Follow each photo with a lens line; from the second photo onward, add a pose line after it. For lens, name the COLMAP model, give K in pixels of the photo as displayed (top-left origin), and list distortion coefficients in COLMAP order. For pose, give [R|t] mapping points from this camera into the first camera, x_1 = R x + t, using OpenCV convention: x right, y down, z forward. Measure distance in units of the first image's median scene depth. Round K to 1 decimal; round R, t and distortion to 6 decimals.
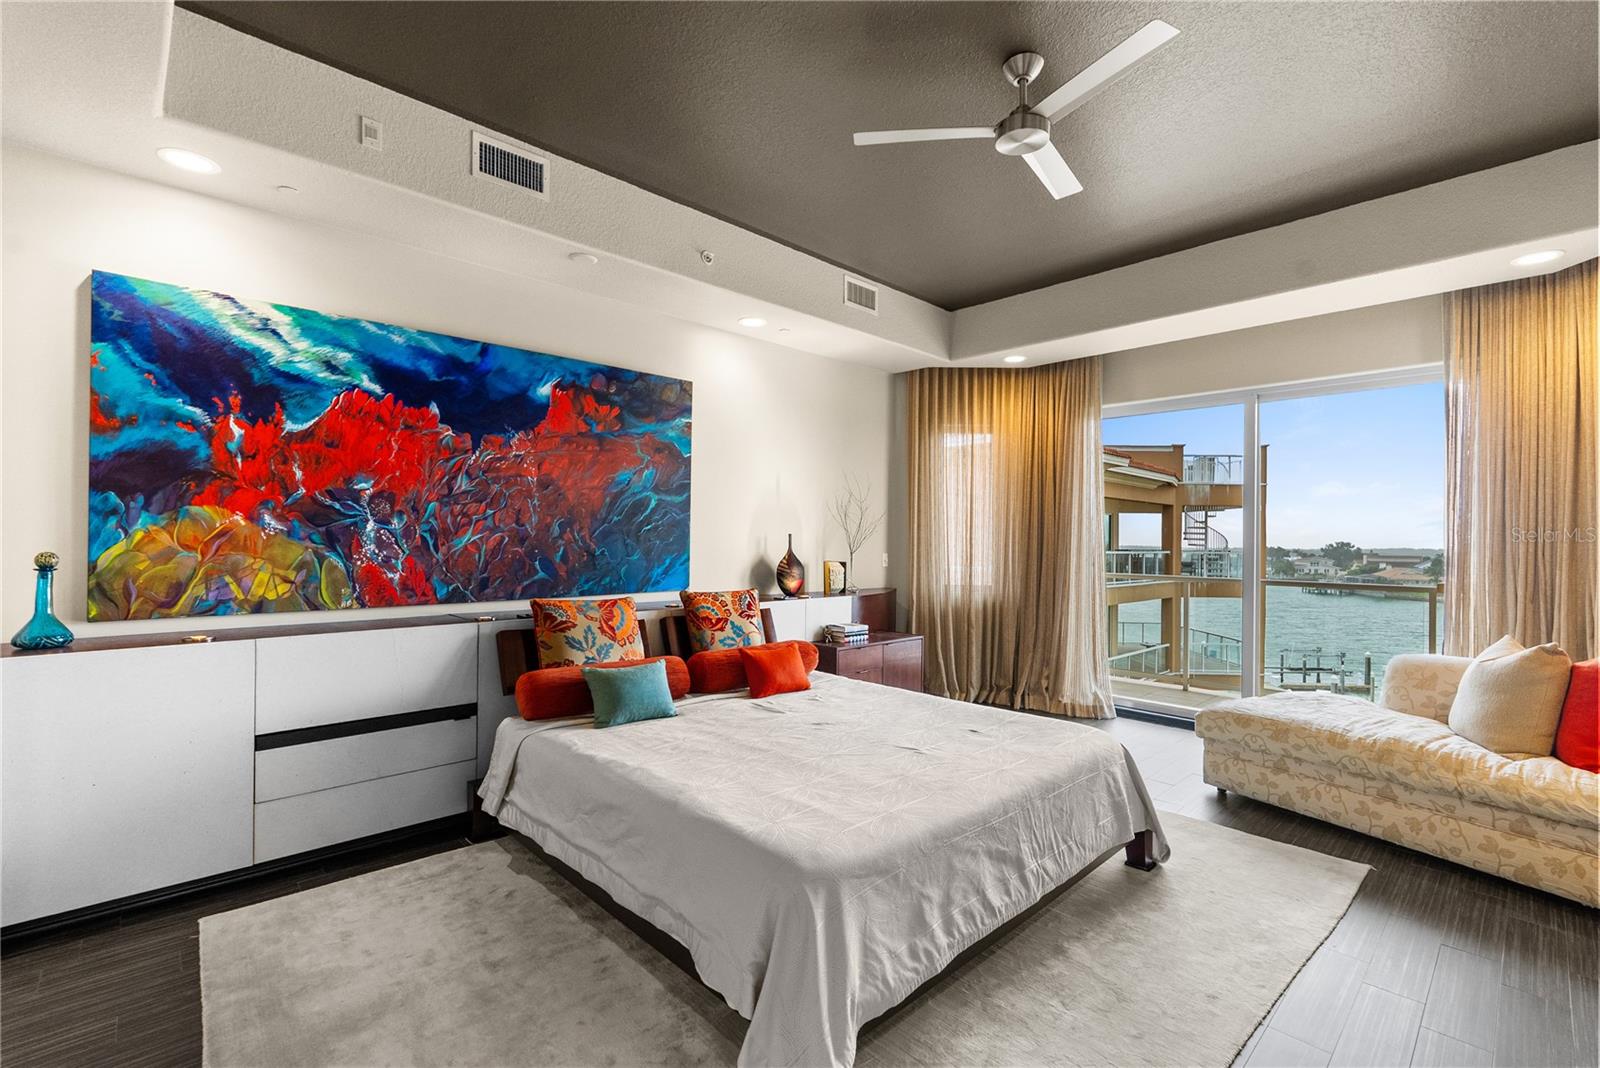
lens RADIAL K [[715.6, 0, 806.6], [0, 715.6, 535.4], [0, 0, 1]] dist [0.001122, 0.000118]
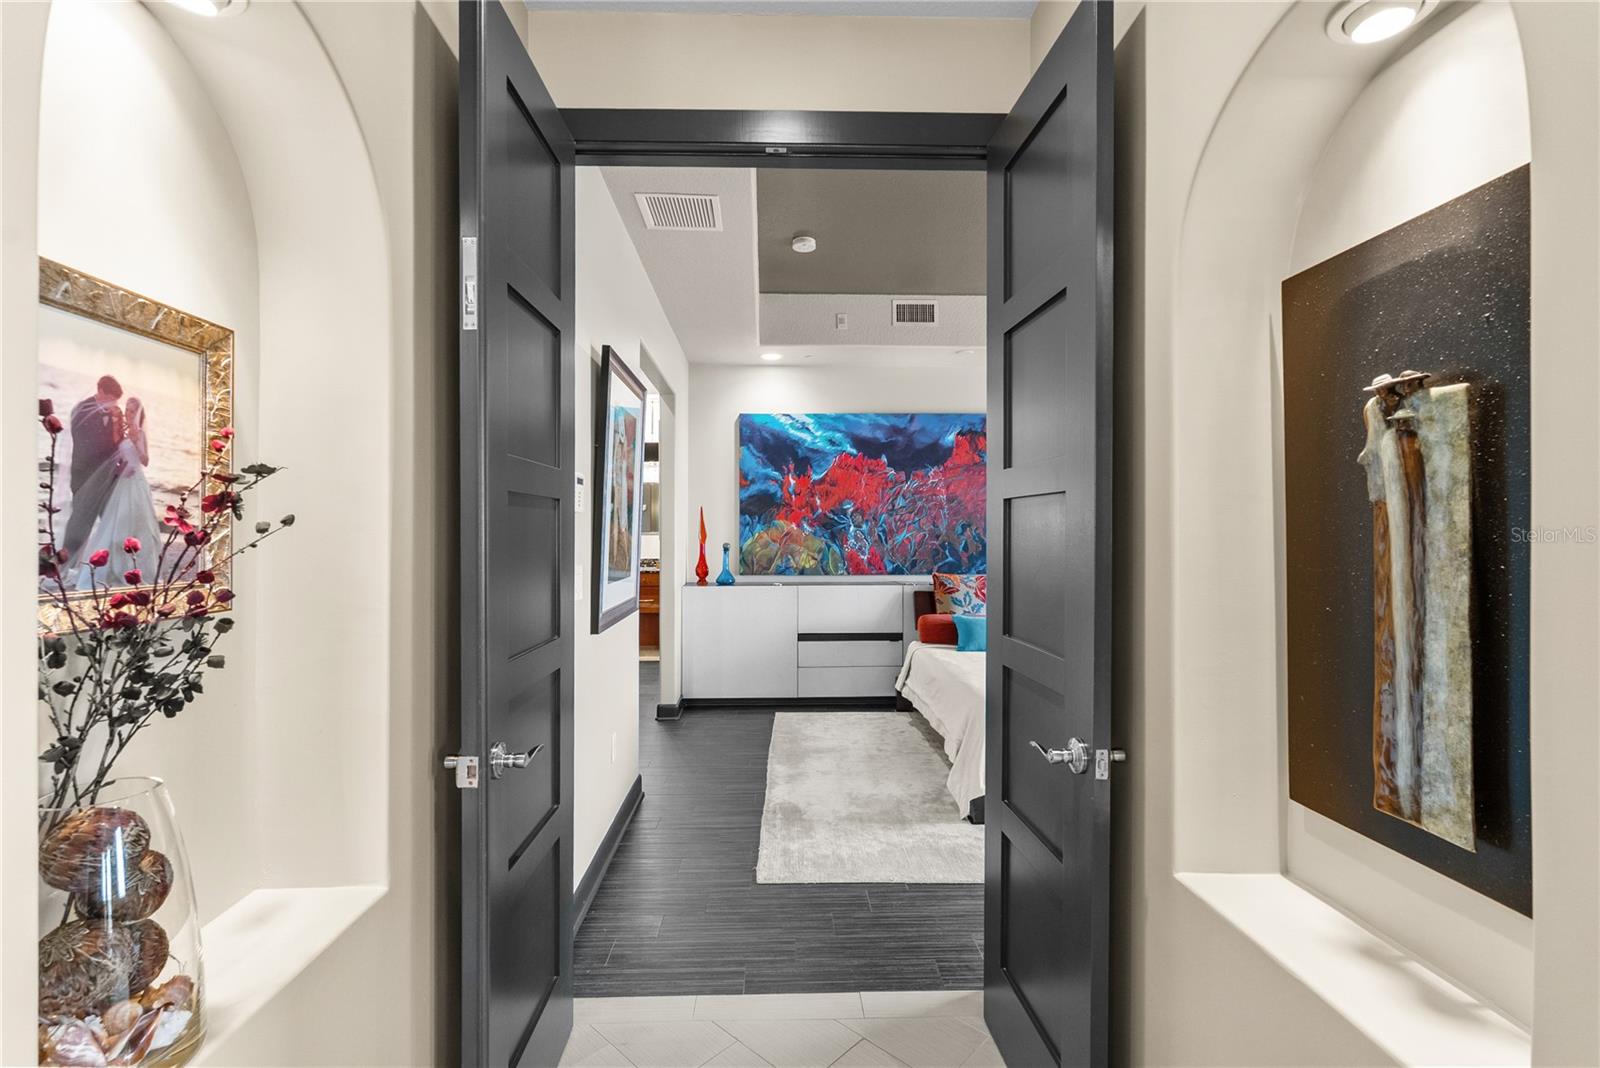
lens RADIAL K [[715.6, 0, 796.8], [0, 715.6, 532.5], [0, 0, 1]] dist [0.001122, 0.000118]
pose [[0.747134, -0.009643, -0.664604, 0.498355], [0.009487, 0.999948, -0.003844, 0.001589], [0.664606, -0.003433, 0.747186, -0.443518]]
